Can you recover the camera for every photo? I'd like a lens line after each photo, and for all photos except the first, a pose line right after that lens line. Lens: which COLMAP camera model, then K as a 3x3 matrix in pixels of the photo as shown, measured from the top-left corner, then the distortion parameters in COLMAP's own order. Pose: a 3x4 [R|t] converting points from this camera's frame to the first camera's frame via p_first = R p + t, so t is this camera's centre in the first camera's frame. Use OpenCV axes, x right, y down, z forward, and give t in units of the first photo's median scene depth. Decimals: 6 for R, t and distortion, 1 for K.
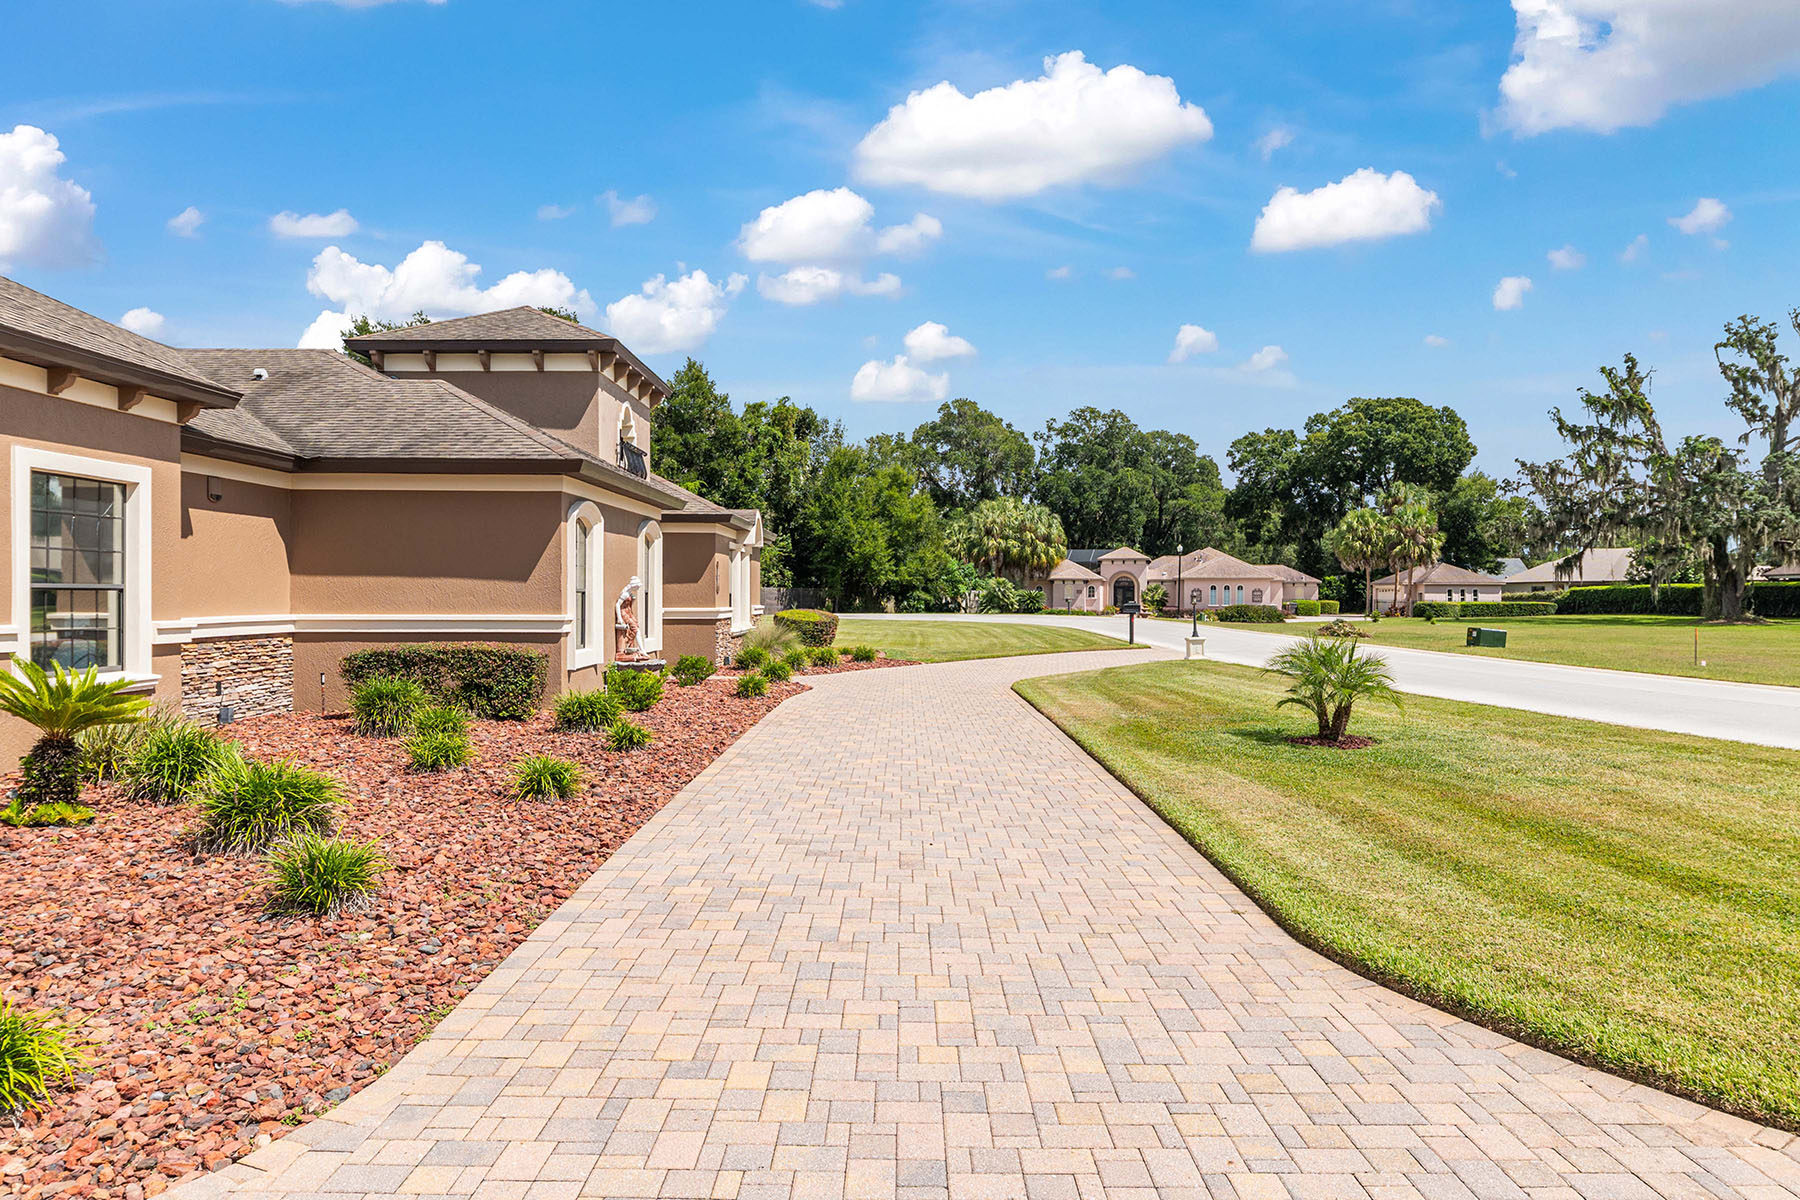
lens RADIAL K [[1101.2, 0, 891.9], [0, 1101.2, 600.3], [0, 0, 1]] dist [0.000863, 0.001662]
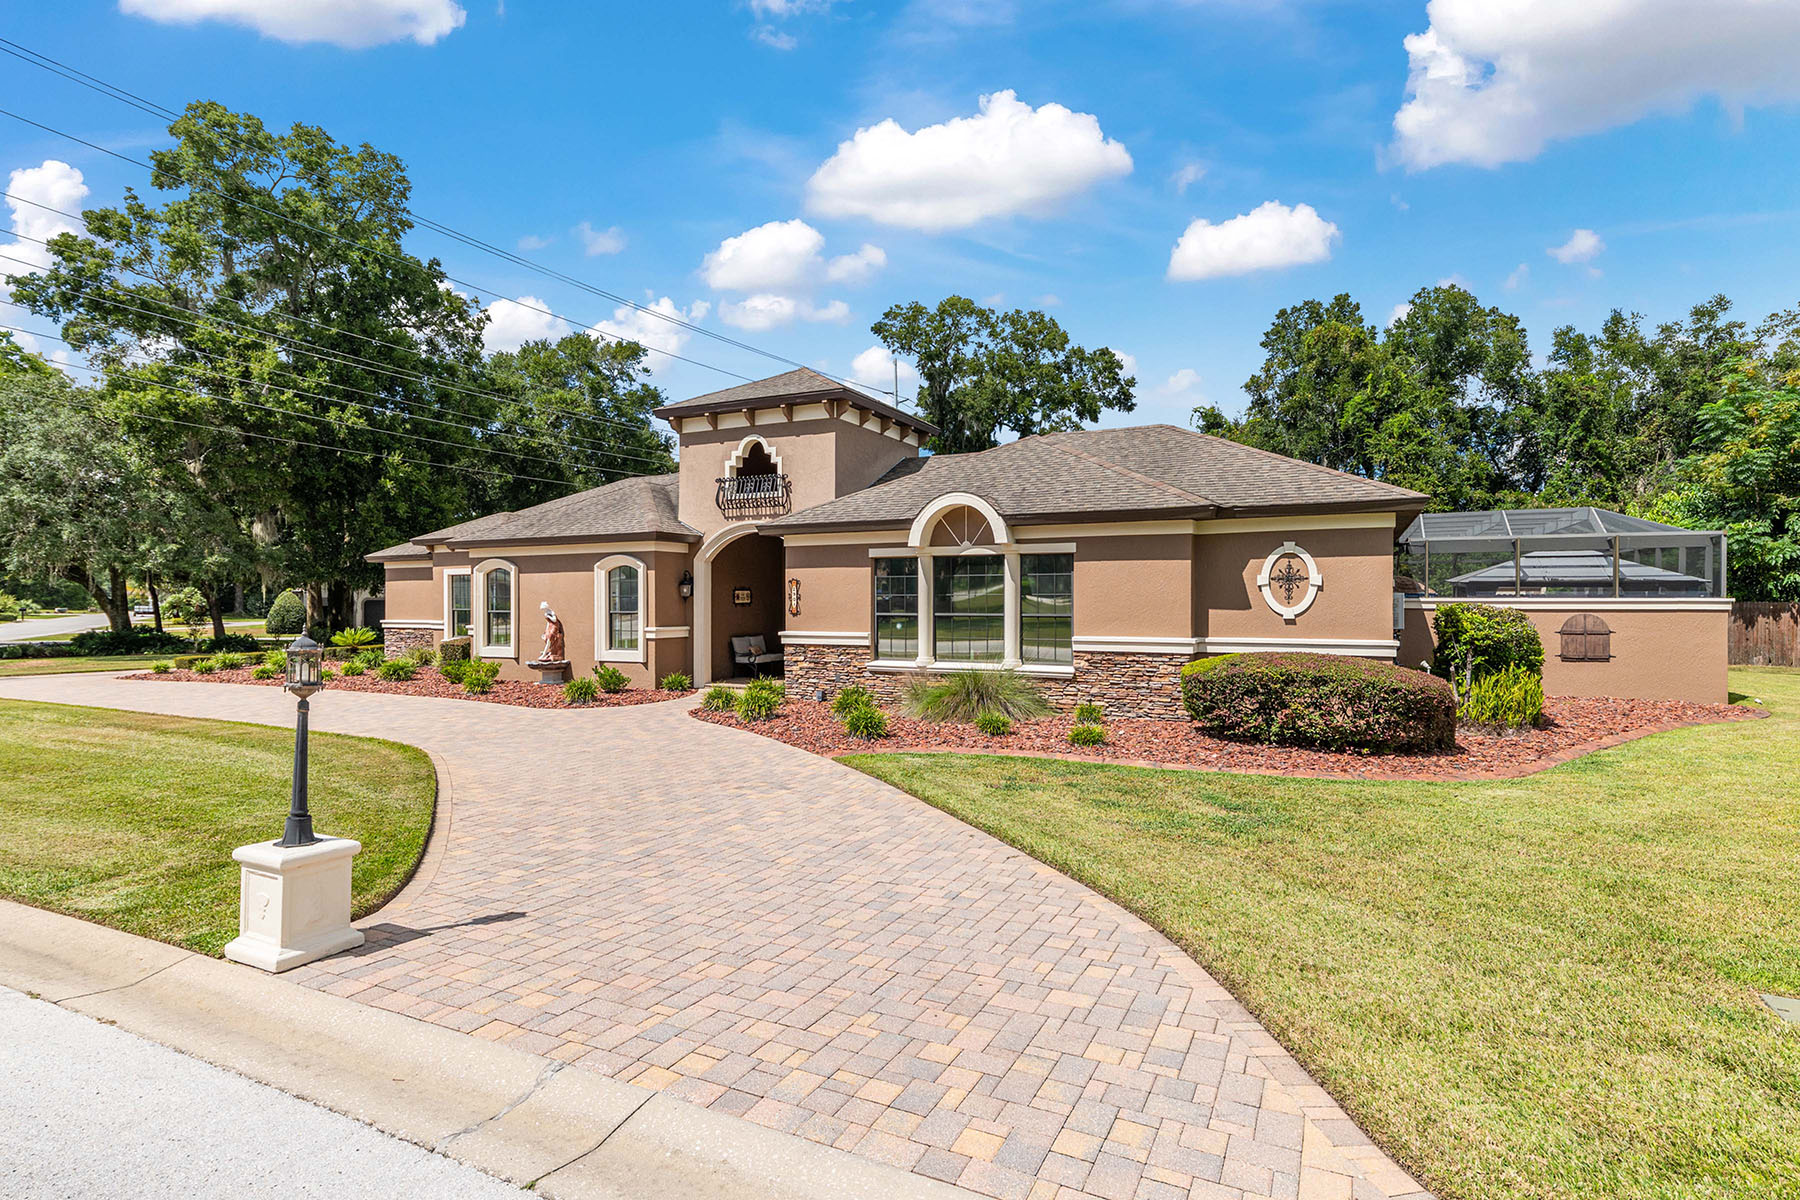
lens RADIAL K [[922.6, 0, 907.6], [0, 922.6, 603.0], [0, 0, 1]] dist [0.000454, -0.000607]
pose [[-0.435927, -0.002137, -0.899979, 0.771465], [-0.004464, 0.999990, -0.000212, -0.026731], [0.899971, 0.003925, -0.435933, 2.349293]]
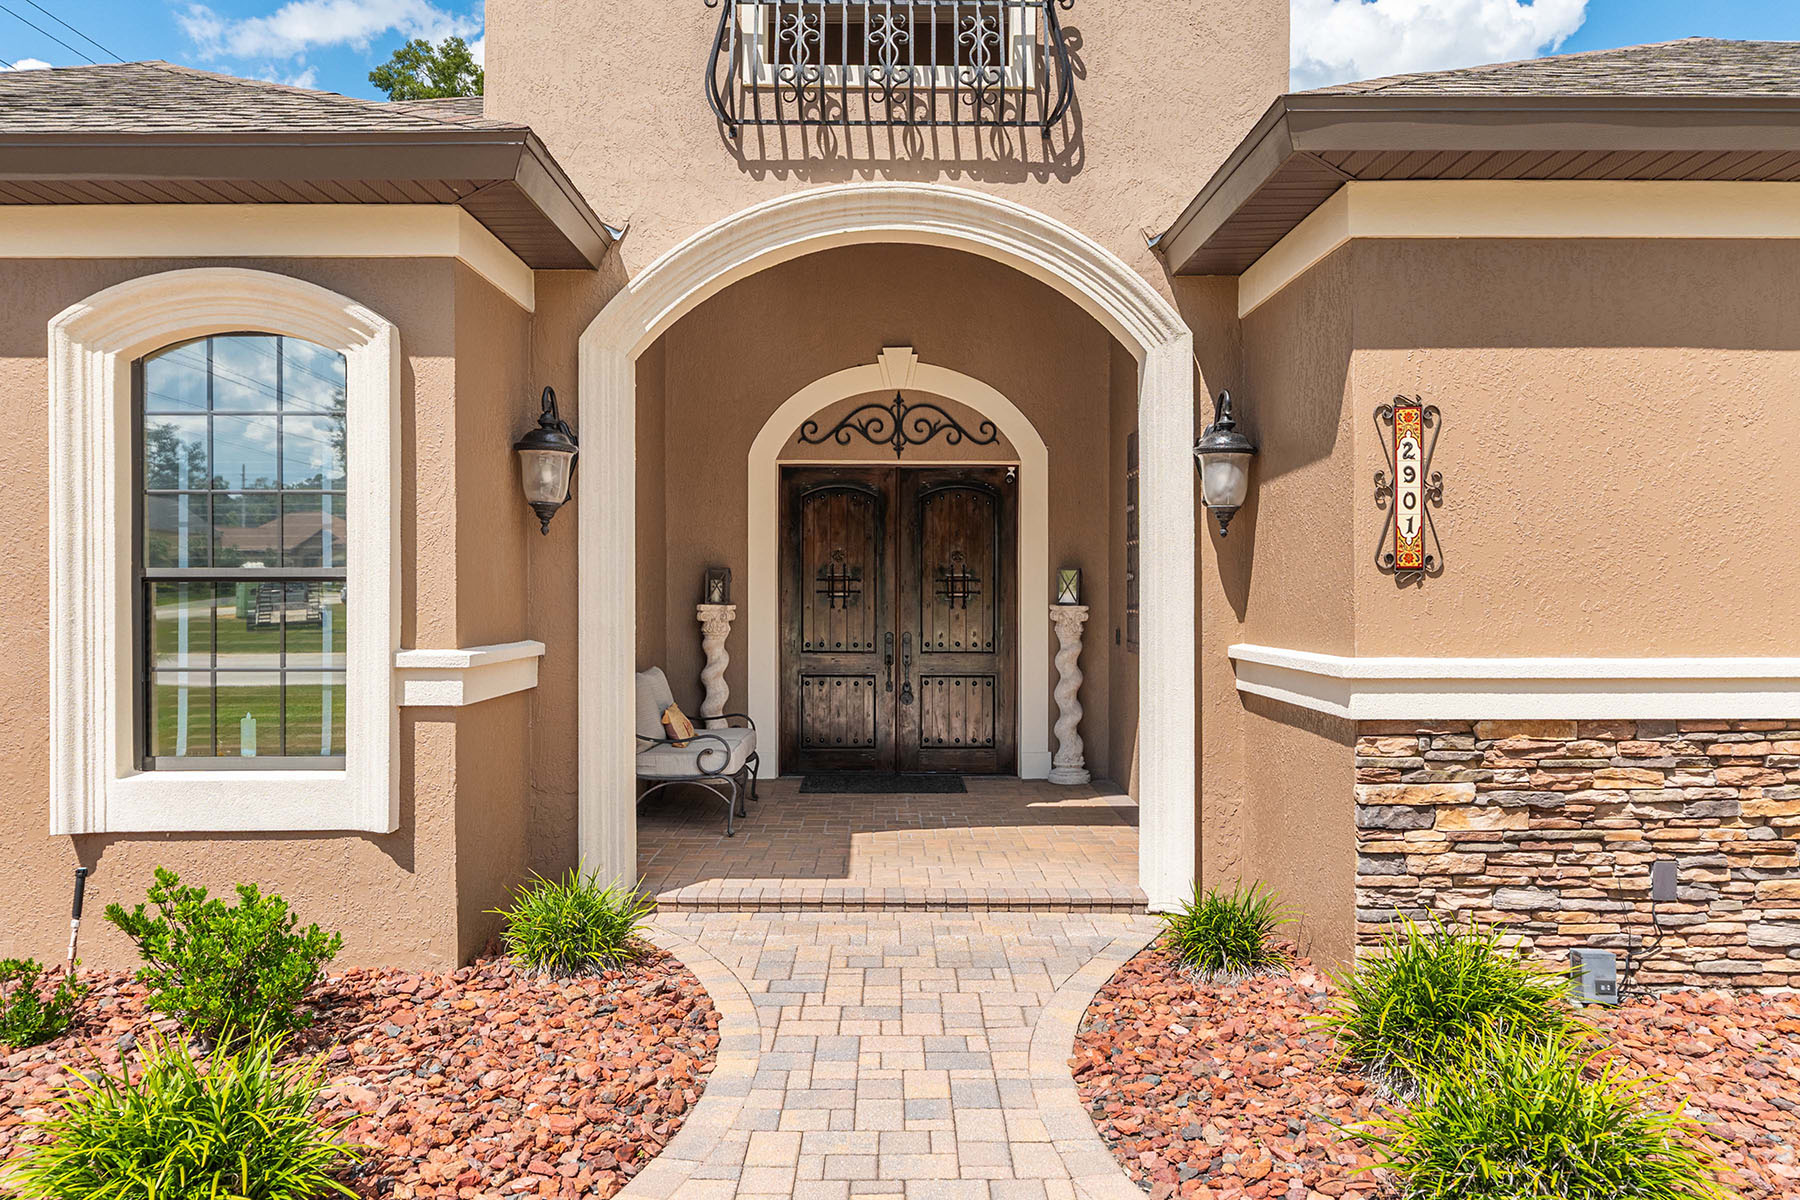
lens RADIAL K [[1244.1, 0, 900.9], [0, 1244.1, 589.4], [0, 0, 1]] dist [-0.001570, -0.001707]
pose [[0.017417, -0.003357, -0.999843, 0.065409], [-0.002698, 0.999991, -0.003405, -0.005907], [0.999845, 0.002757, 0.017408, 1.536687]]
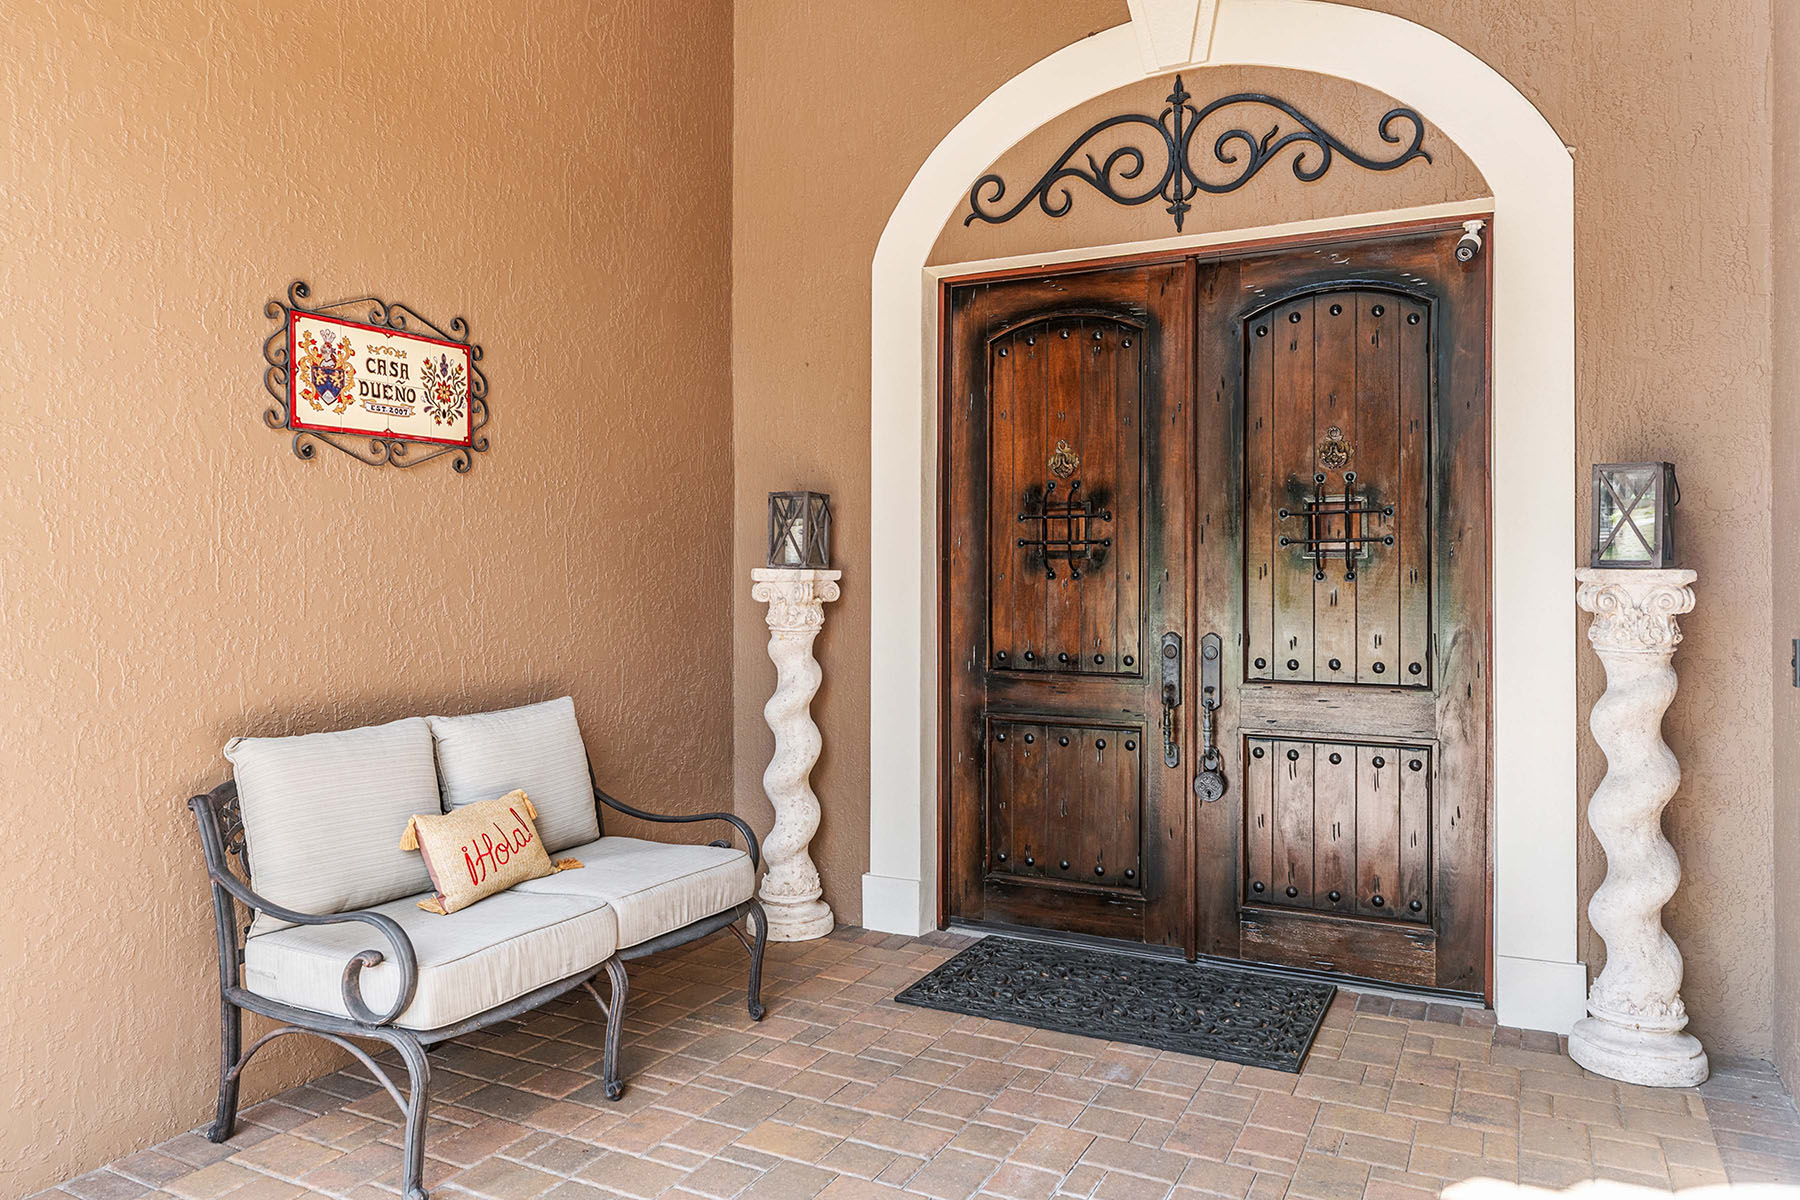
lens RADIAL K [[1244.1, 0, 883.1], [0, 1244.1, 567.0], [0, 0, 1]] dist [-0.001570, -0.001707]
pose [[-0.453435, -0.012880, -0.891196, -0.333675], [-0.005573, 0.999917, -0.011615, 0.003660], [0.891272, -0.000300, -0.453469, 1.620607]]
